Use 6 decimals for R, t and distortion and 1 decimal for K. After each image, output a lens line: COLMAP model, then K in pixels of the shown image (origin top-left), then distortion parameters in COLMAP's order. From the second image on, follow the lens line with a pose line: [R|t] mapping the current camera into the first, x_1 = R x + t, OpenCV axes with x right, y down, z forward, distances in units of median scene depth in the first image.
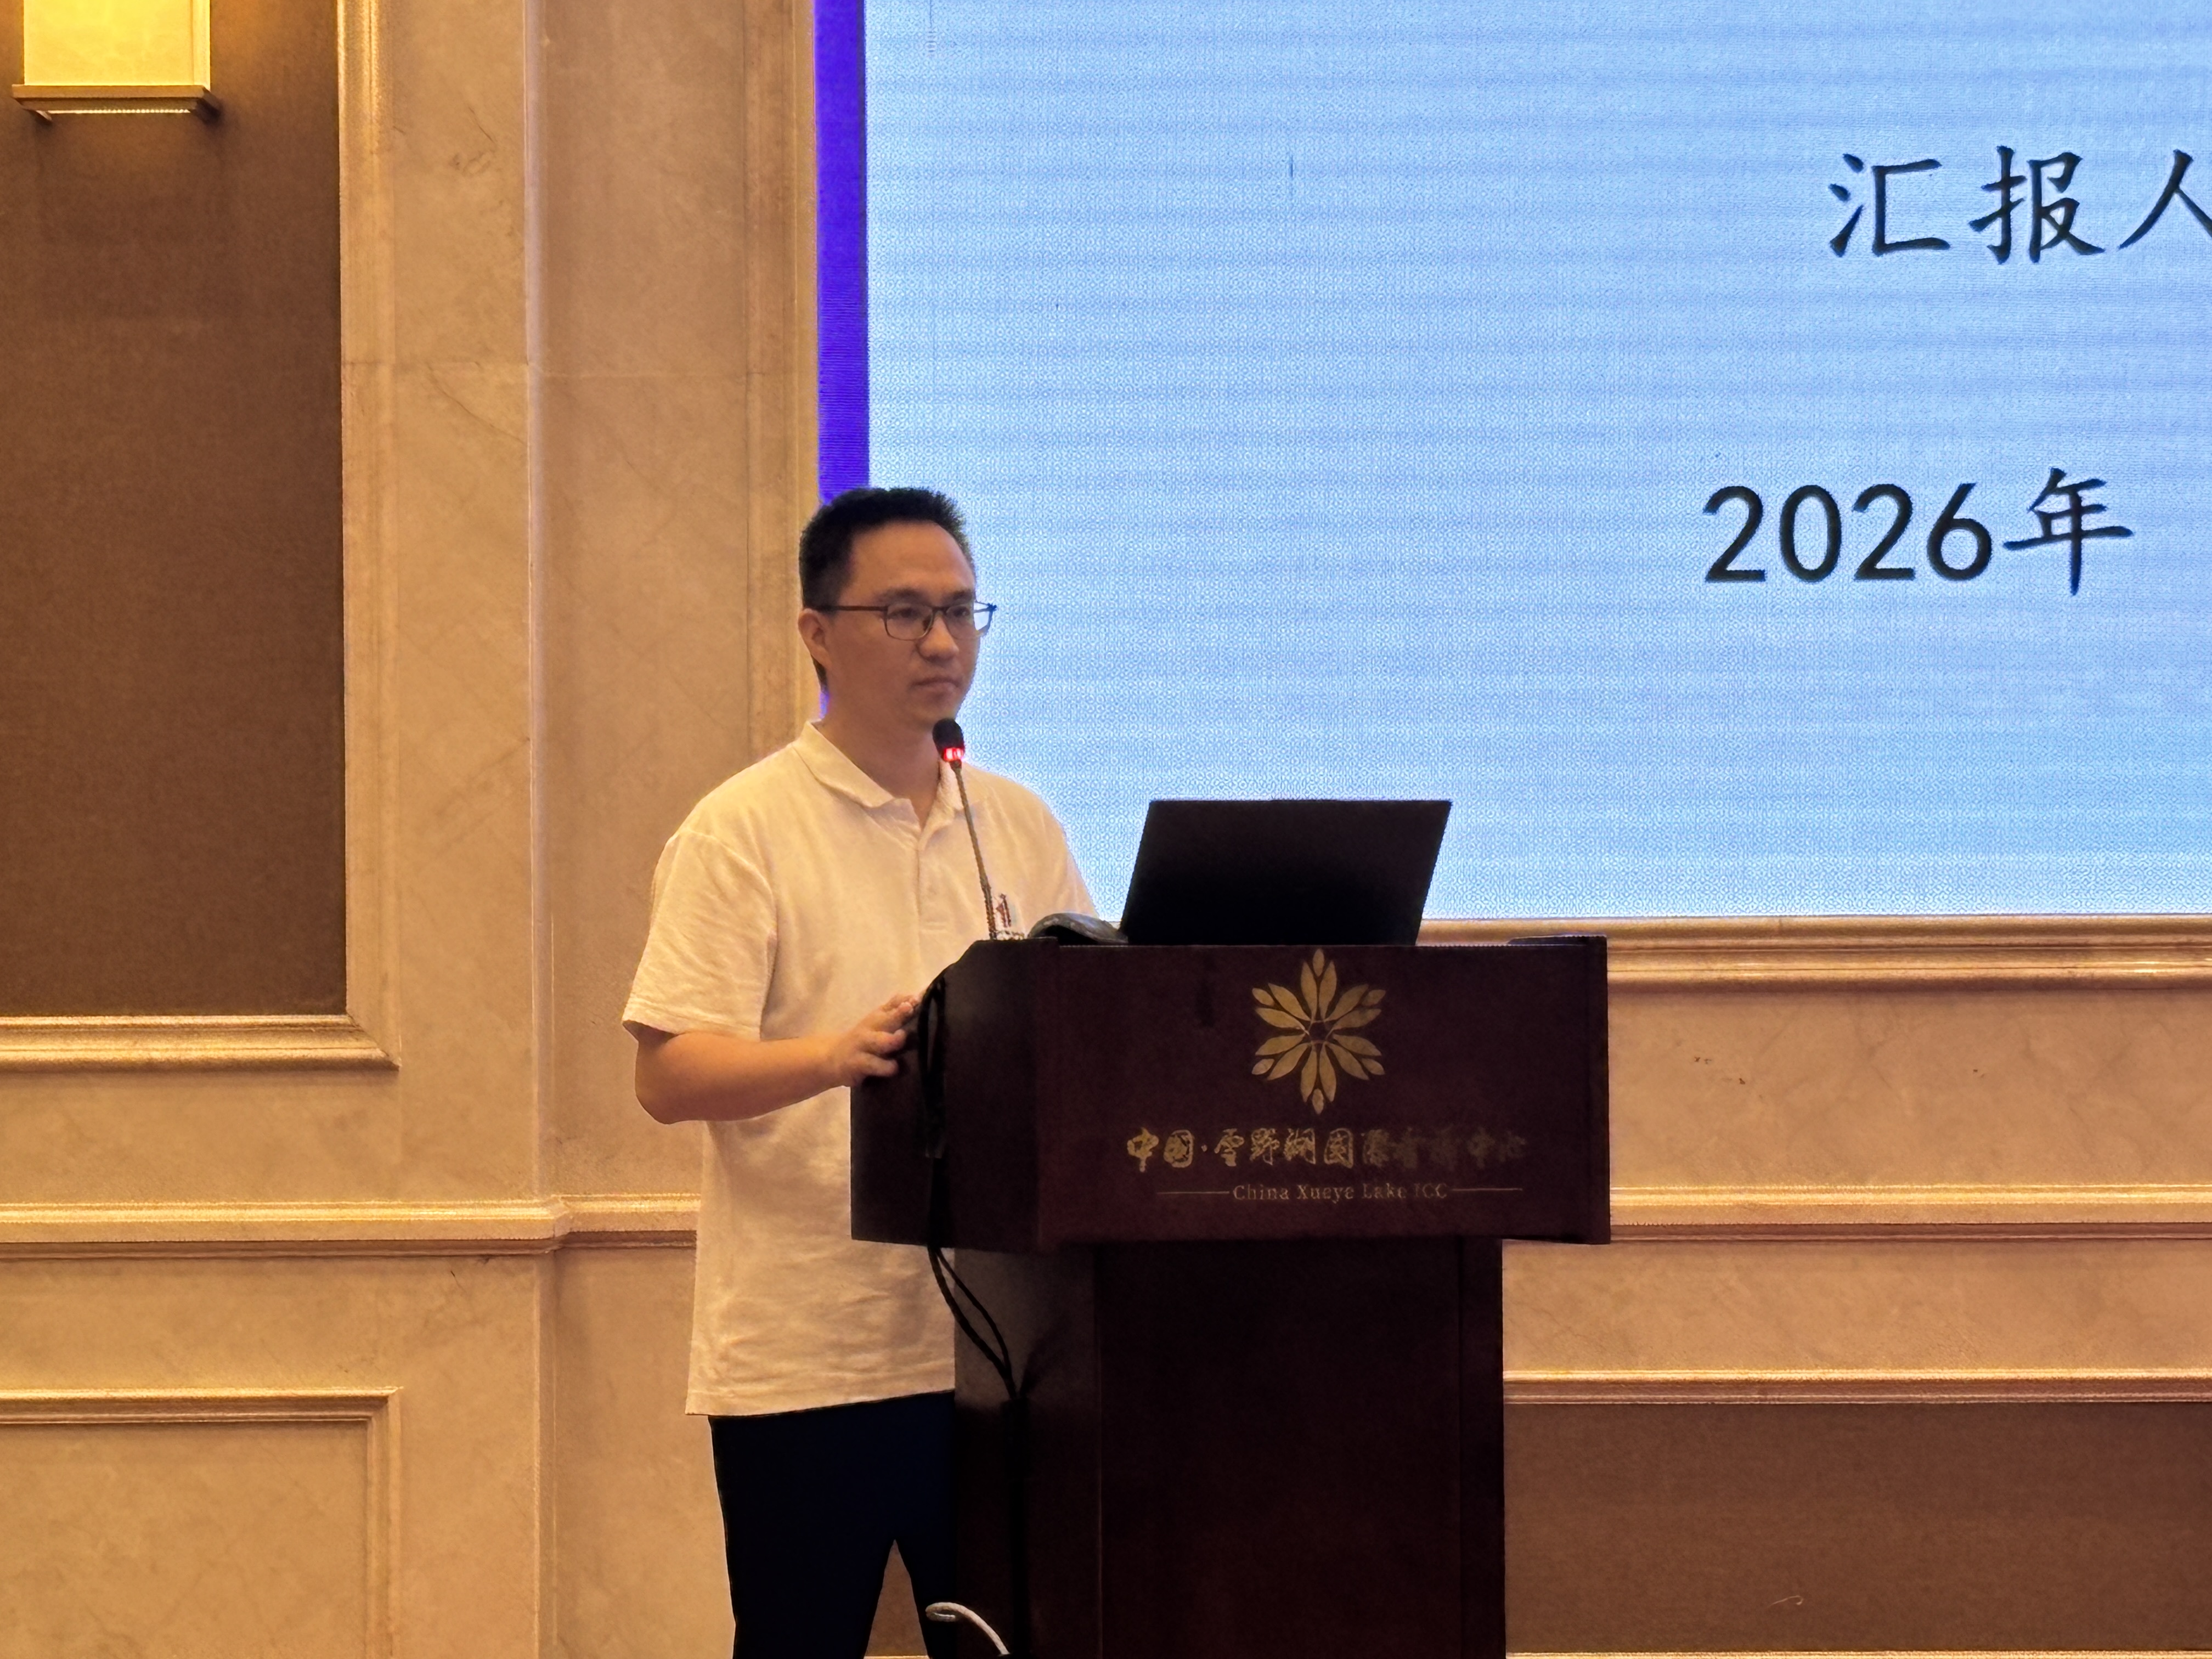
lens RADIAL K [[7264.1, 0, 1106.0], [0, 7264.1, 829.5], [0, 0, 1]] dist [0.146432, 1.065545]
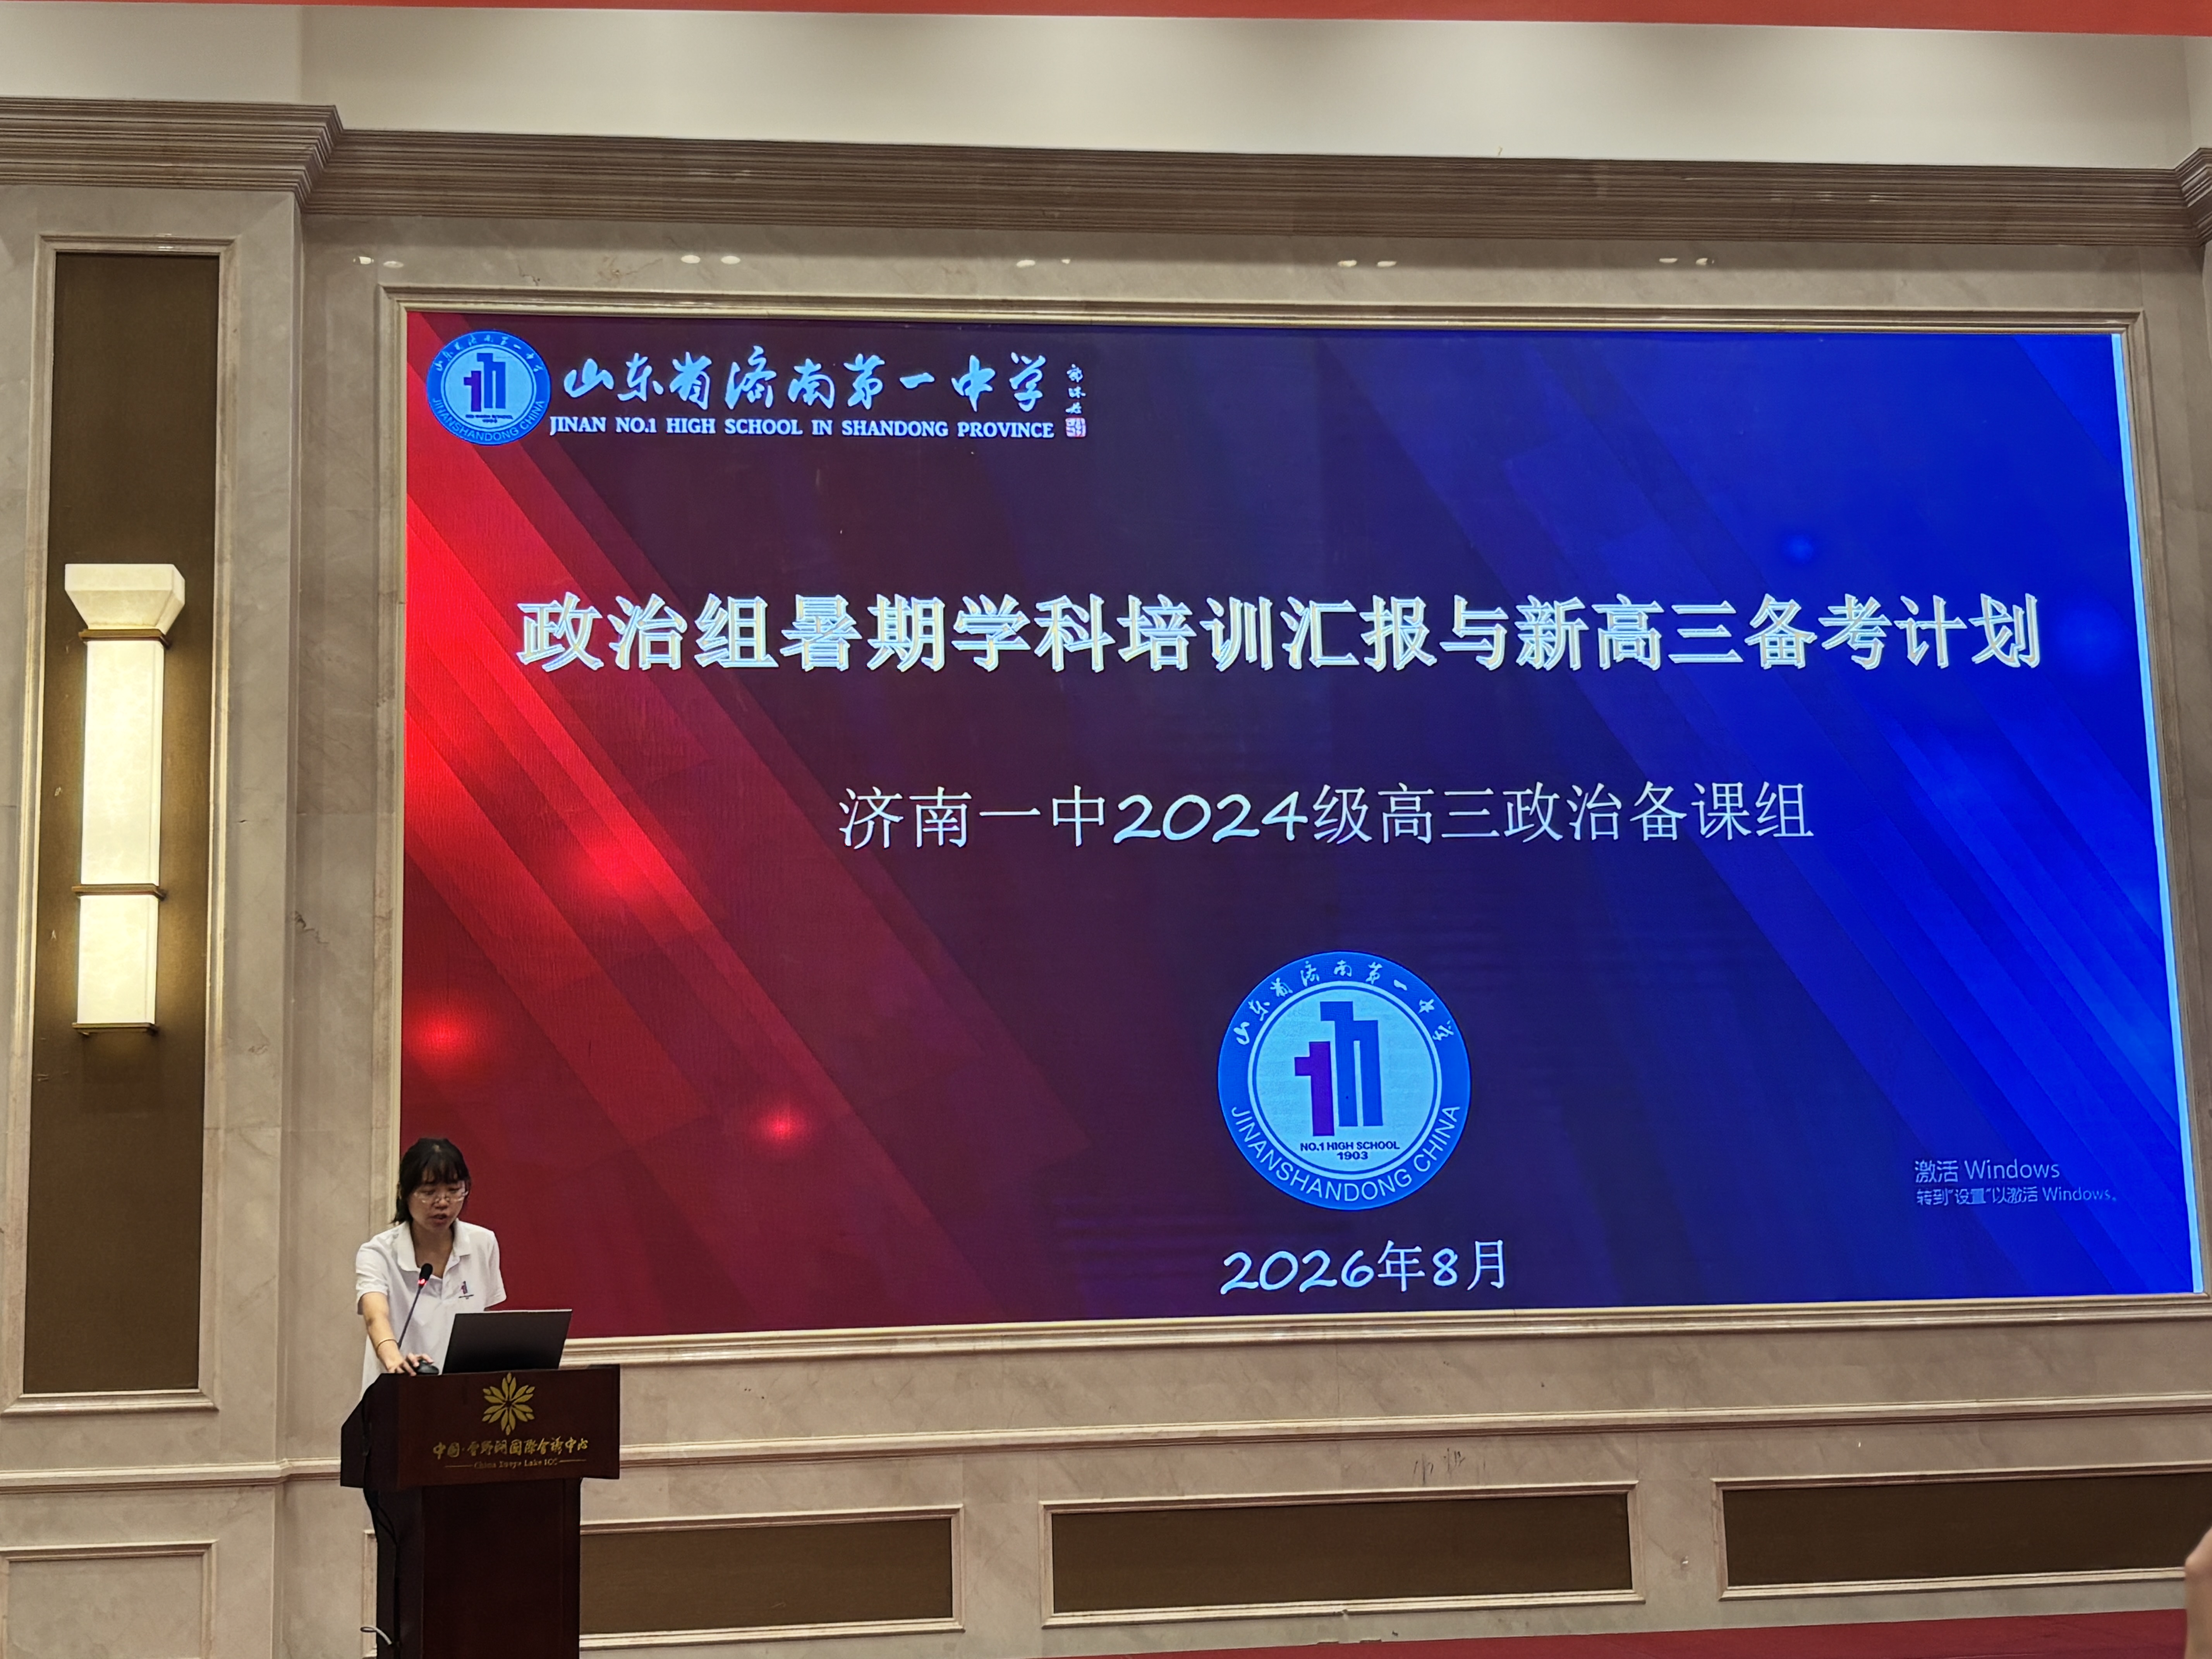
lens RADIAL K [[3026.5, 0, 1106.4], [0, 3026.5, 822.3], [0, 0, 1]] dist [0.190258, -0.672273]
pose [[0.988731, 0.002228, 0.149684, 0.046850], [0.019076, 0.989863, -0.140736, -0.013334], [-0.148480, 0.142005, 0.978667, -0.112140]]
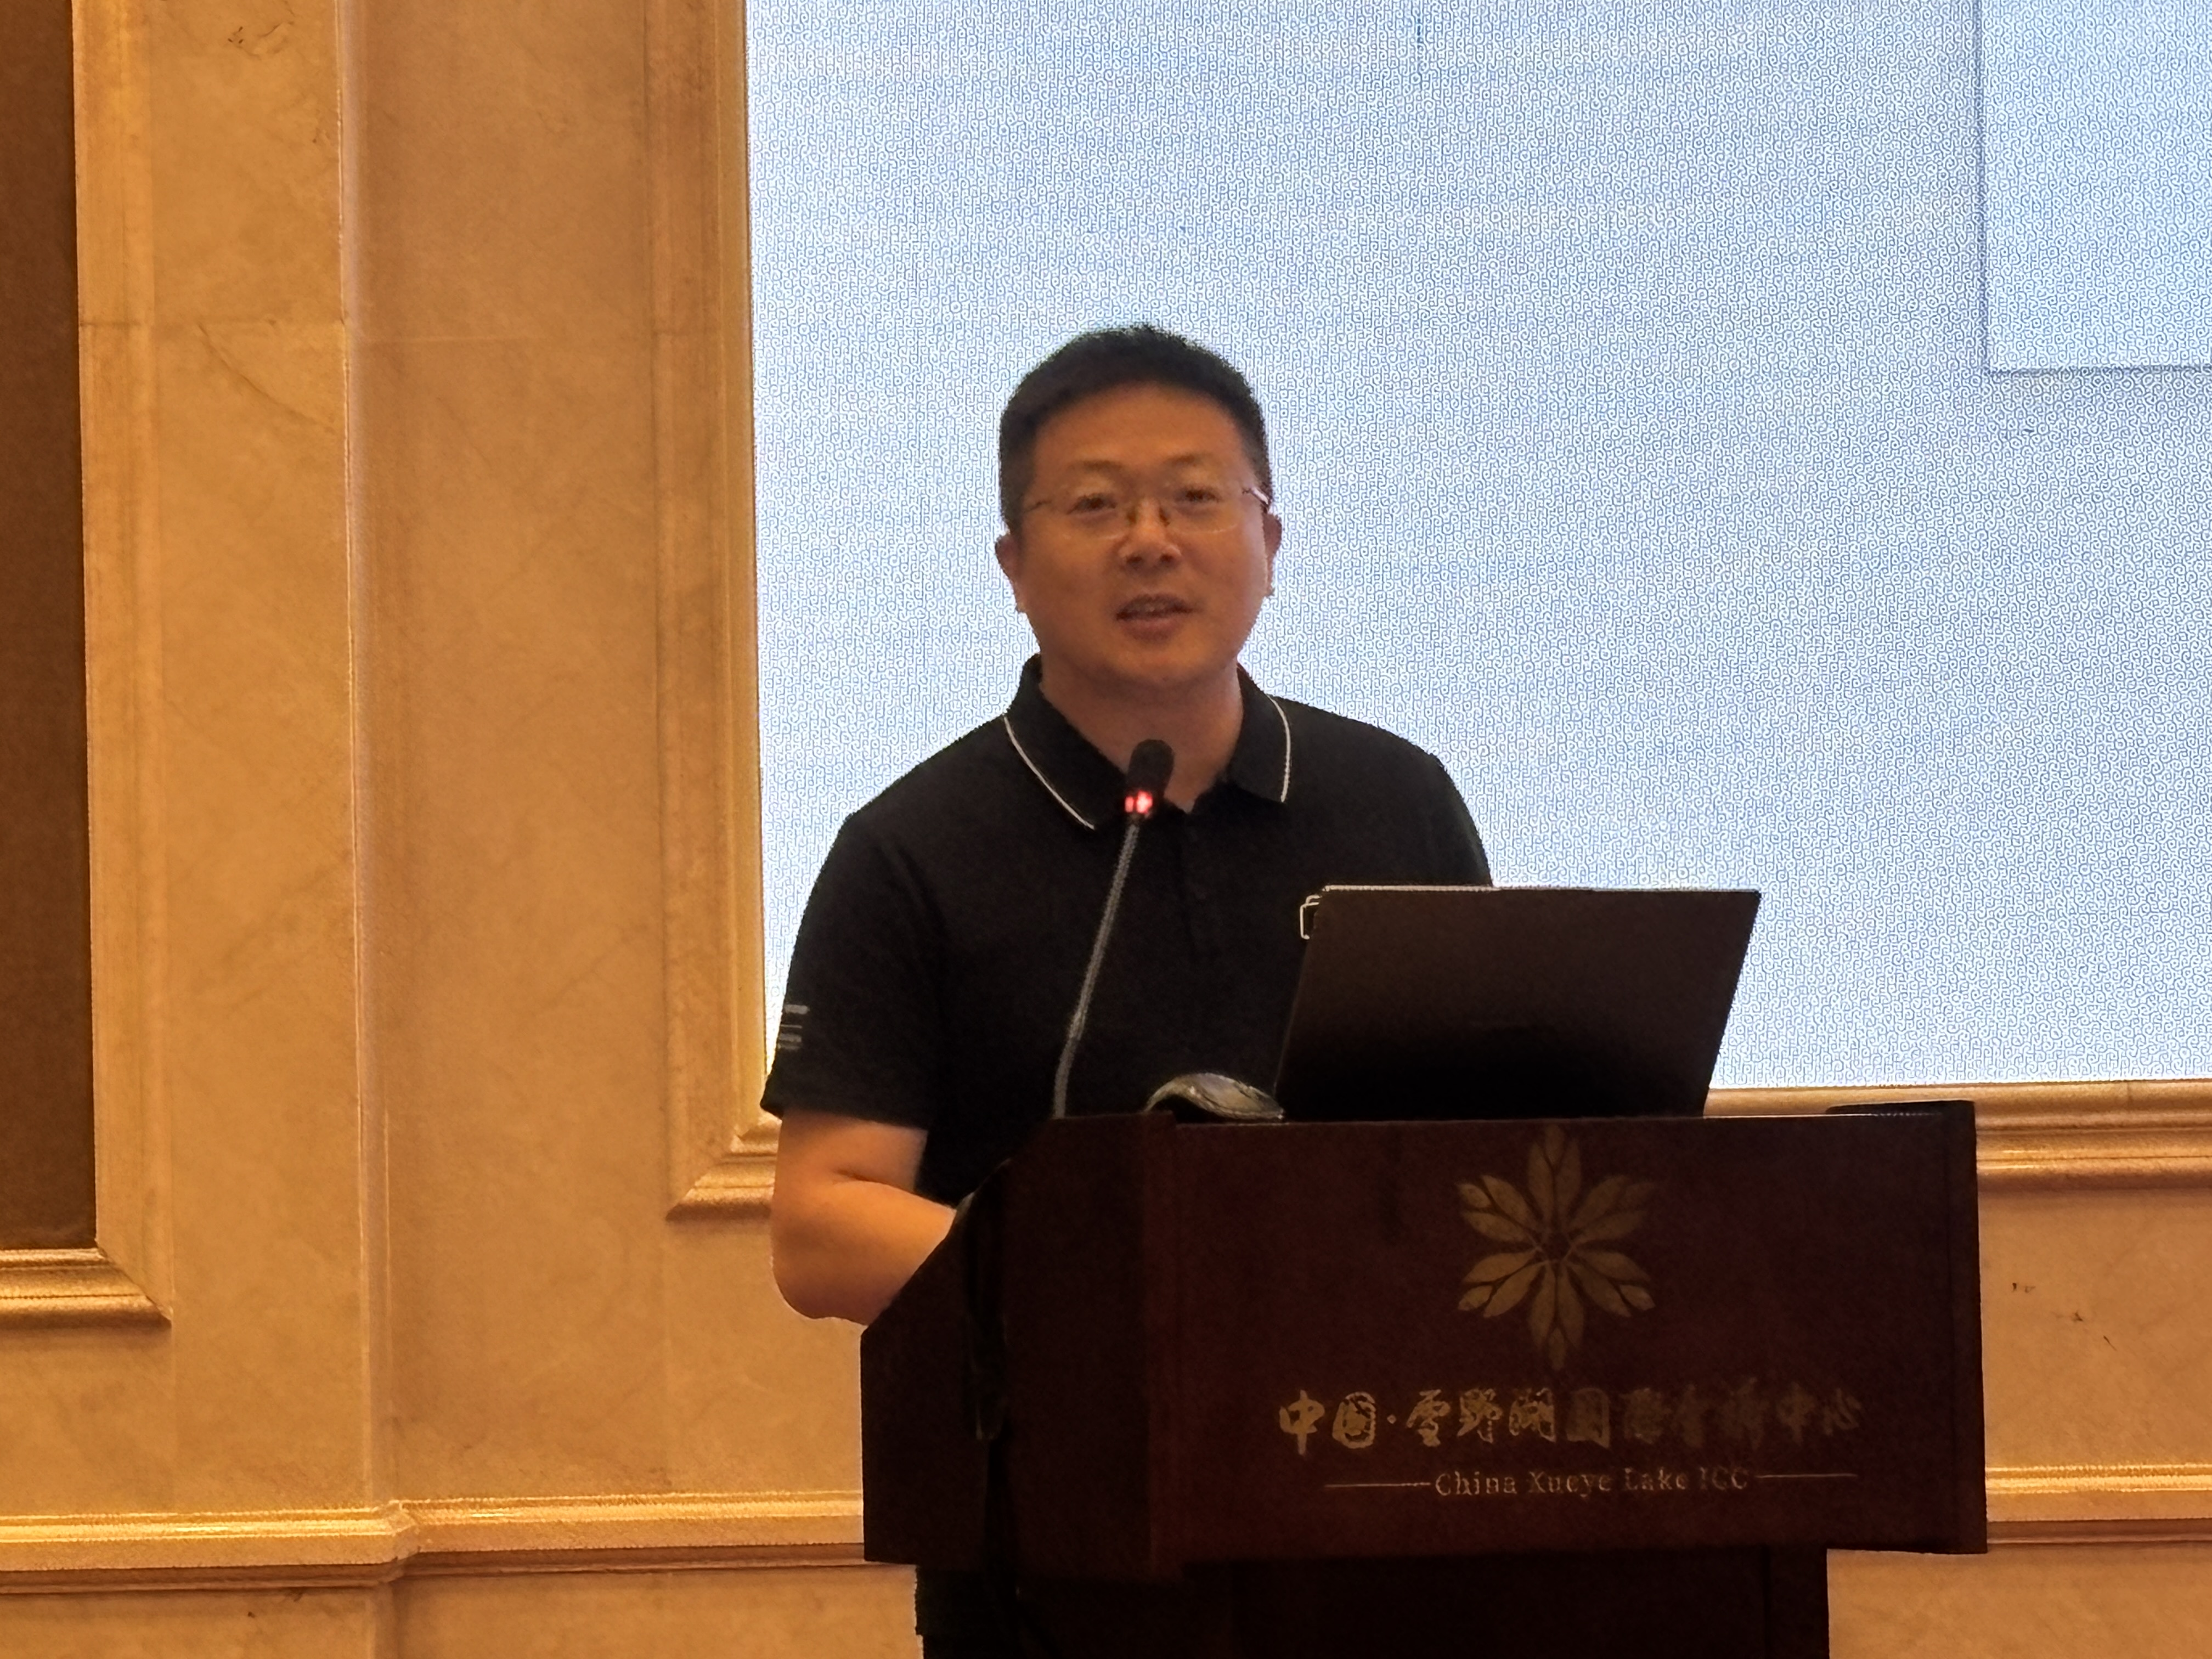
lens RADIAL K [[9784.7, 0, 1106.0], [0, 9784.7, 829.5], [0, 0, 1]] dist [0.207515, 1.803384]
pose [[0.999910, -0.013115, 0.002842, -0.008844], [0.013161, 0.999769, -0.016986, 0.002329], [-0.002618, 0.017022, 0.999852, 0.049841]]
